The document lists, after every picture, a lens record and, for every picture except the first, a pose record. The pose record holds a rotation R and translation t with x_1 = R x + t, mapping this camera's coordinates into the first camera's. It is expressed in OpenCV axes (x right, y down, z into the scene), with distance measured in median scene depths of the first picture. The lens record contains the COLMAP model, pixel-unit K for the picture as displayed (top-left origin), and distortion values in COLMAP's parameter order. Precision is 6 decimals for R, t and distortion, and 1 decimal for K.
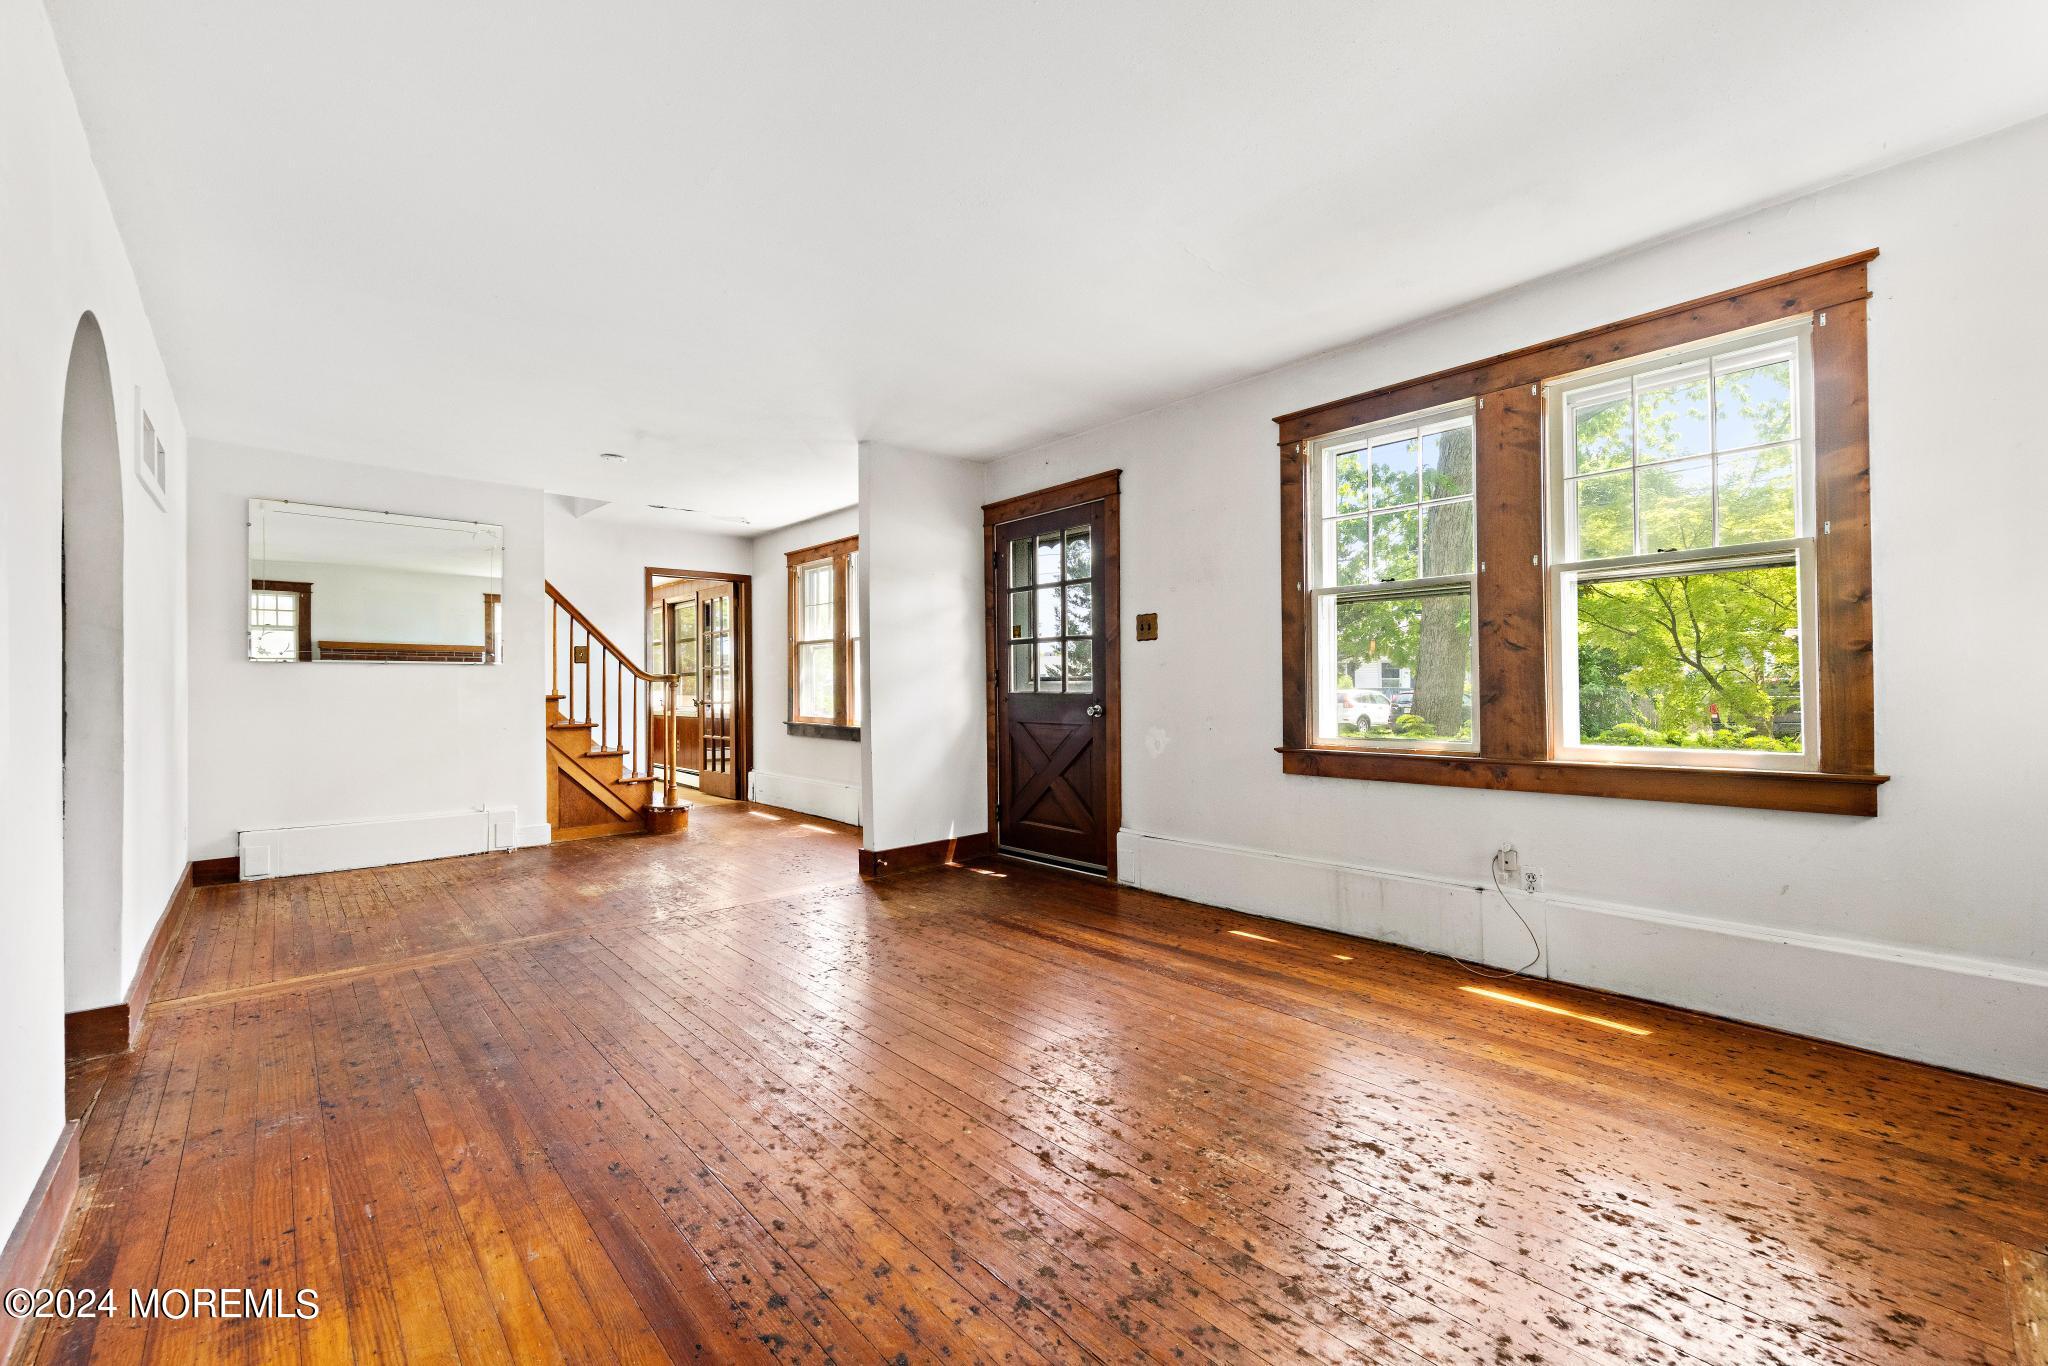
lens RADIAL K [[812.1, 0, 1018.8], [0, 812.1, 678.9], [0, 0, 1]] dist [0.015265, 0.000423]
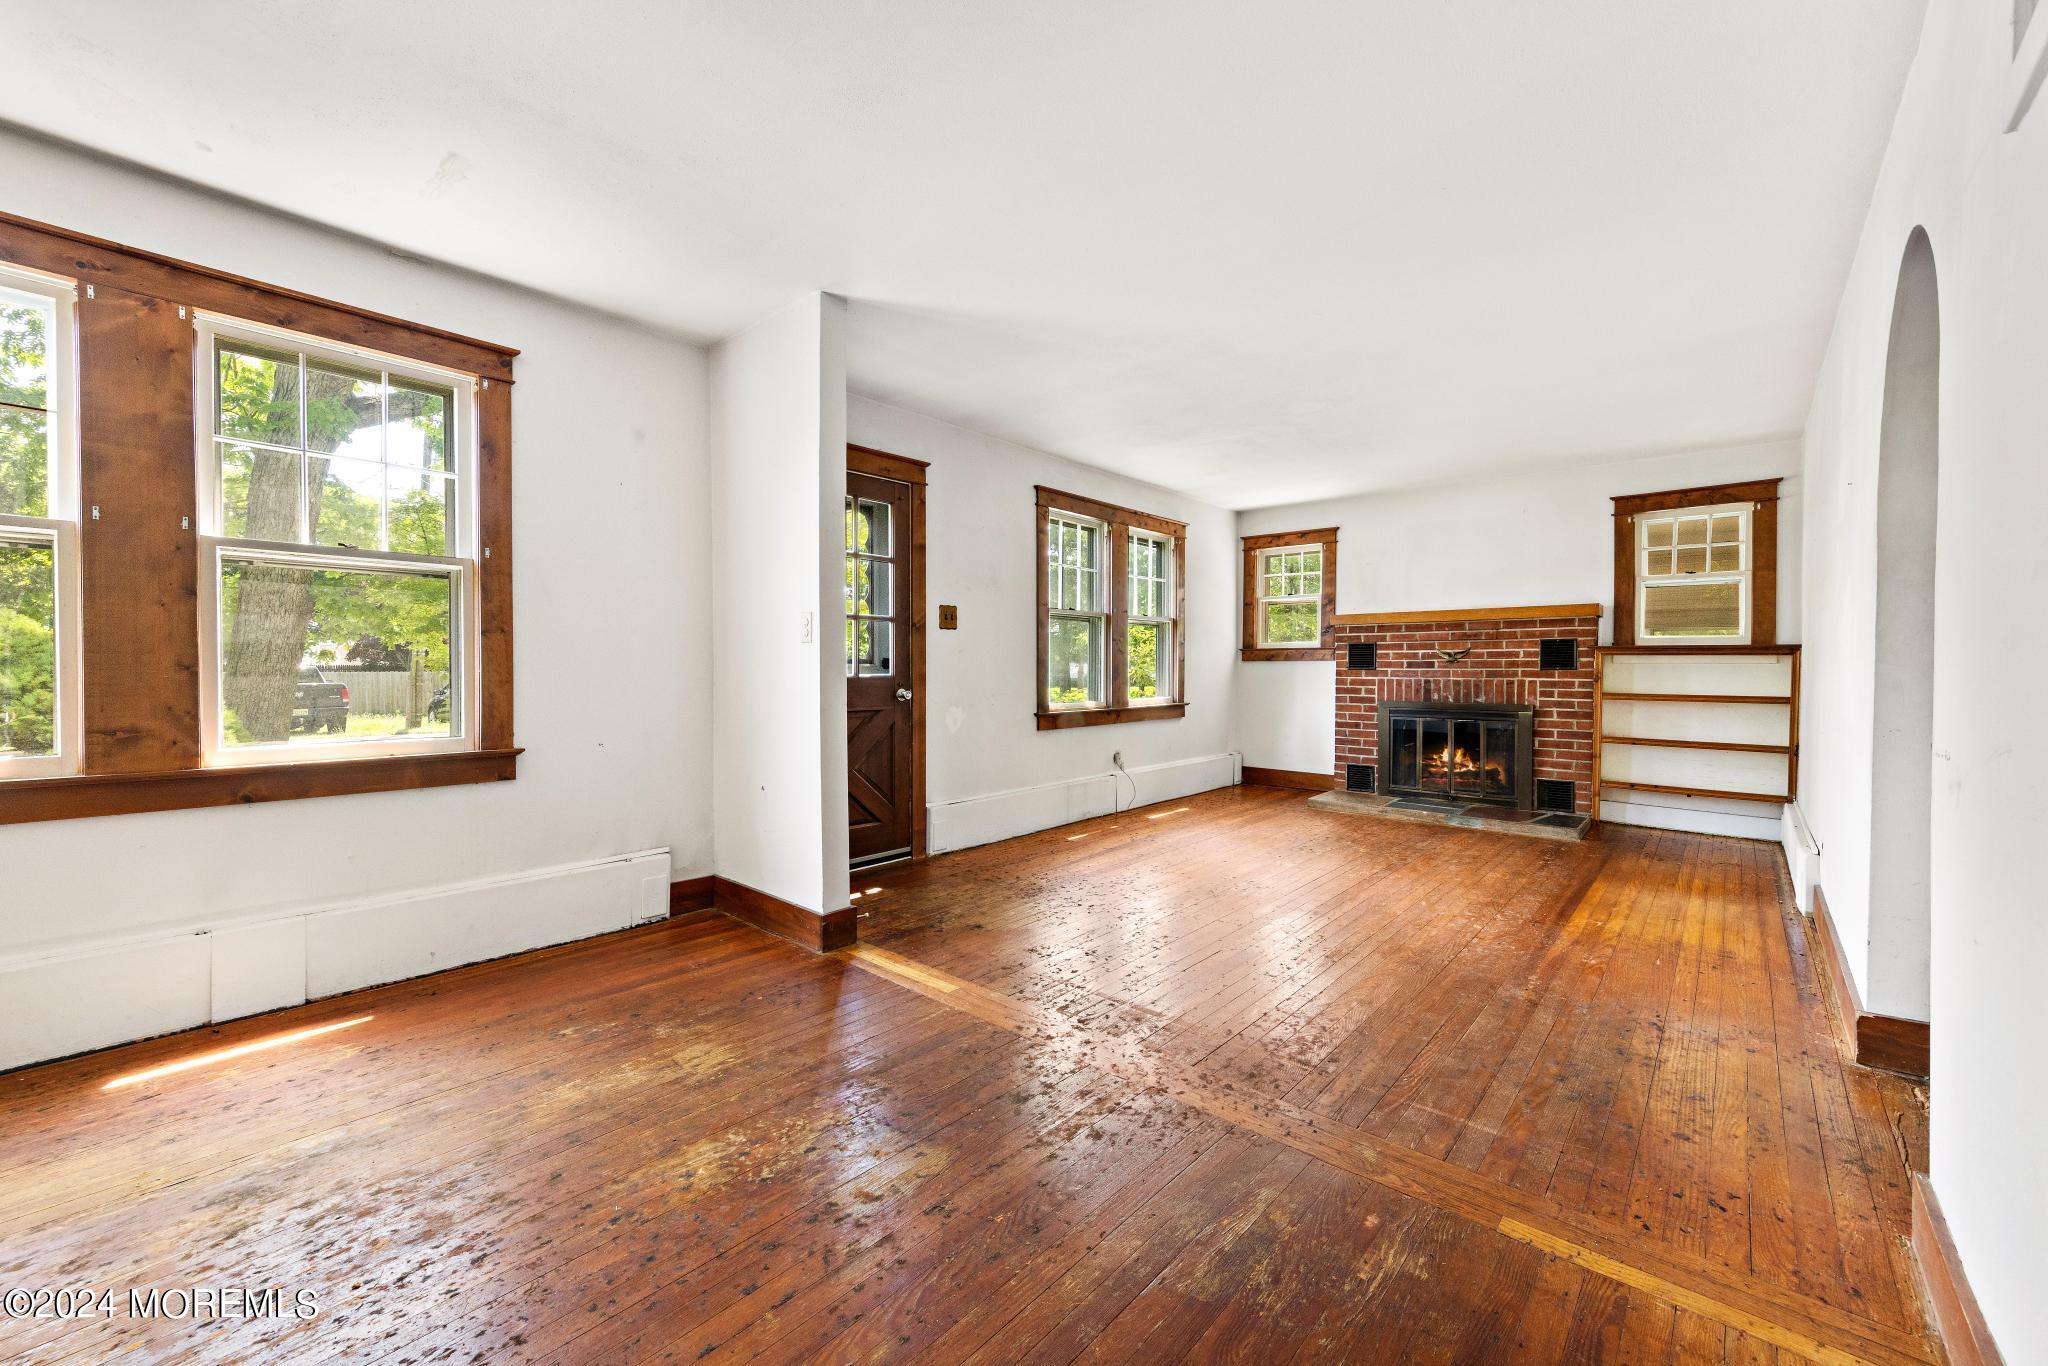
lens RADIAL K [[793.9, 0, 1017.3], [0, 793.9, 686.3], [0, 0, 1]] dist [-0.003848, 0.000888]
pose [[-0.089918, -0.006747, 0.995926, -0.925043], [-0.003470, 0.999973, 0.006461, 0.023233], [-0.995943, -0.002875, -0.089939, 0.994312]]
